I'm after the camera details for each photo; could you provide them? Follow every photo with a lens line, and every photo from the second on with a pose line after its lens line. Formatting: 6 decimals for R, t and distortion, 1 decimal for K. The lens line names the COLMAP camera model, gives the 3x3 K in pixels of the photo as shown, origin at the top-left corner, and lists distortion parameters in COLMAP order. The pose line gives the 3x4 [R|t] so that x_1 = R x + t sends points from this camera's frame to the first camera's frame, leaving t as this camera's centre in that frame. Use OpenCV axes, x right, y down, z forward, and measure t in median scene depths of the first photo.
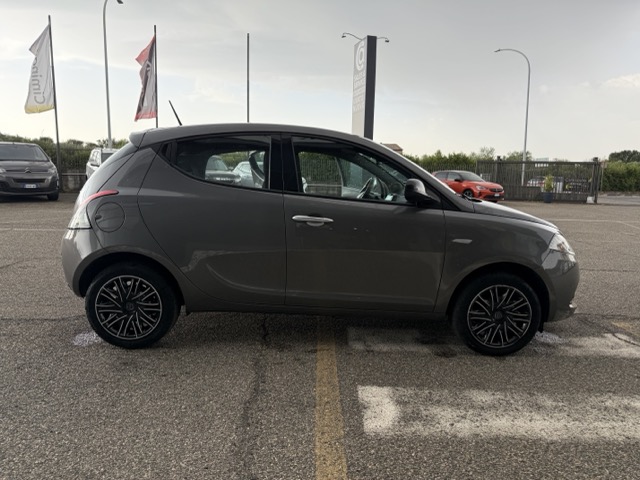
lens RADIAL K [[446.0, 0, 319.1], [0, 446.0, 252.1], [0, 0, 1]] dist [0.051374, -0.069634]
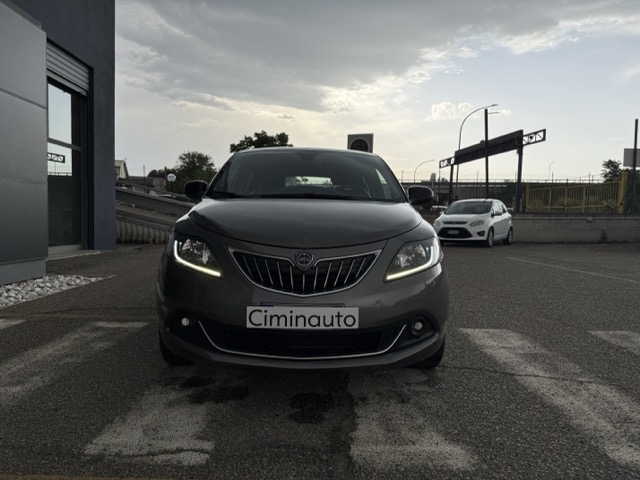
lens RADIAL K [[447.3, 0, 312.8], [0, 447.3, 241.8], [0, 0, 1]] dist [0.173092, -0.291921]
pose [[-0.010435, 0.026143, -0.999604, 1.330685], [-0.189361, 0.981518, 0.027647, -0.086780], [0.981852, 0.189574, -0.005291, 1.251147]]
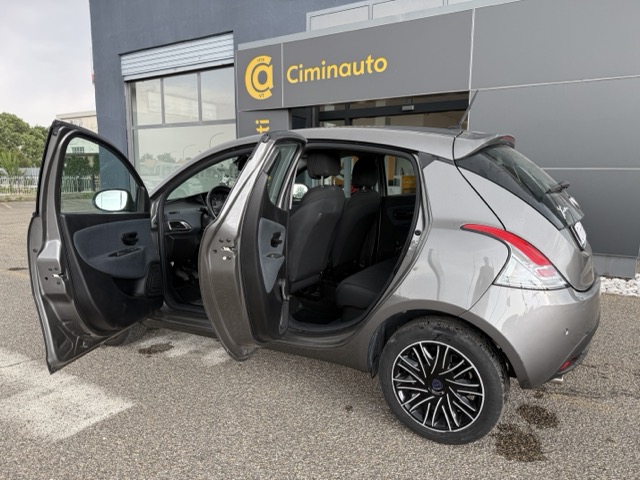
lens RADIAL K [[446.0, 0, 319.1], [0, 446.0, 252.1], [0, 0, 1]] dist [0.051374, -0.069634]
pose [[-0.849738, -0.110591, 0.515476, -0.598490], [0.074304, 0.942869, 0.324772, -0.394684], [-0.521943, 0.314273, -0.792974, 2.067657]]
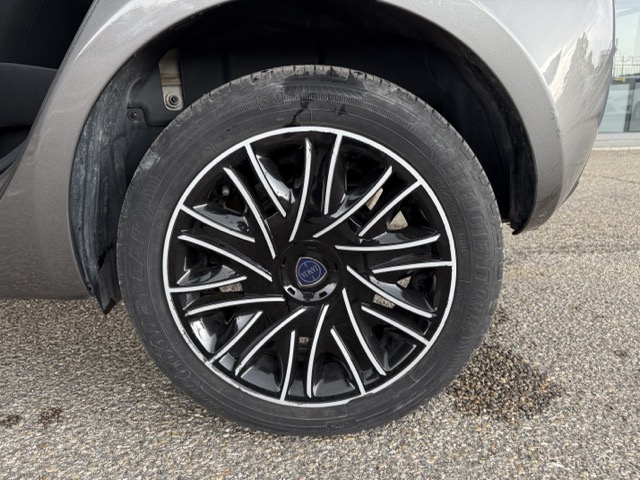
lens RADIAL K [[450.3, 0, 294.9], [0, 450.3, 239.3], [0, 0, 1]] dist [0.039151, -0.001016]
pose [[-0.999358, 0.001290, 0.035807, -0.419898], [0.016010, 0.910124, 0.414027, -0.072372], [-0.032055, 0.414334, -0.909560, 1.688346]]
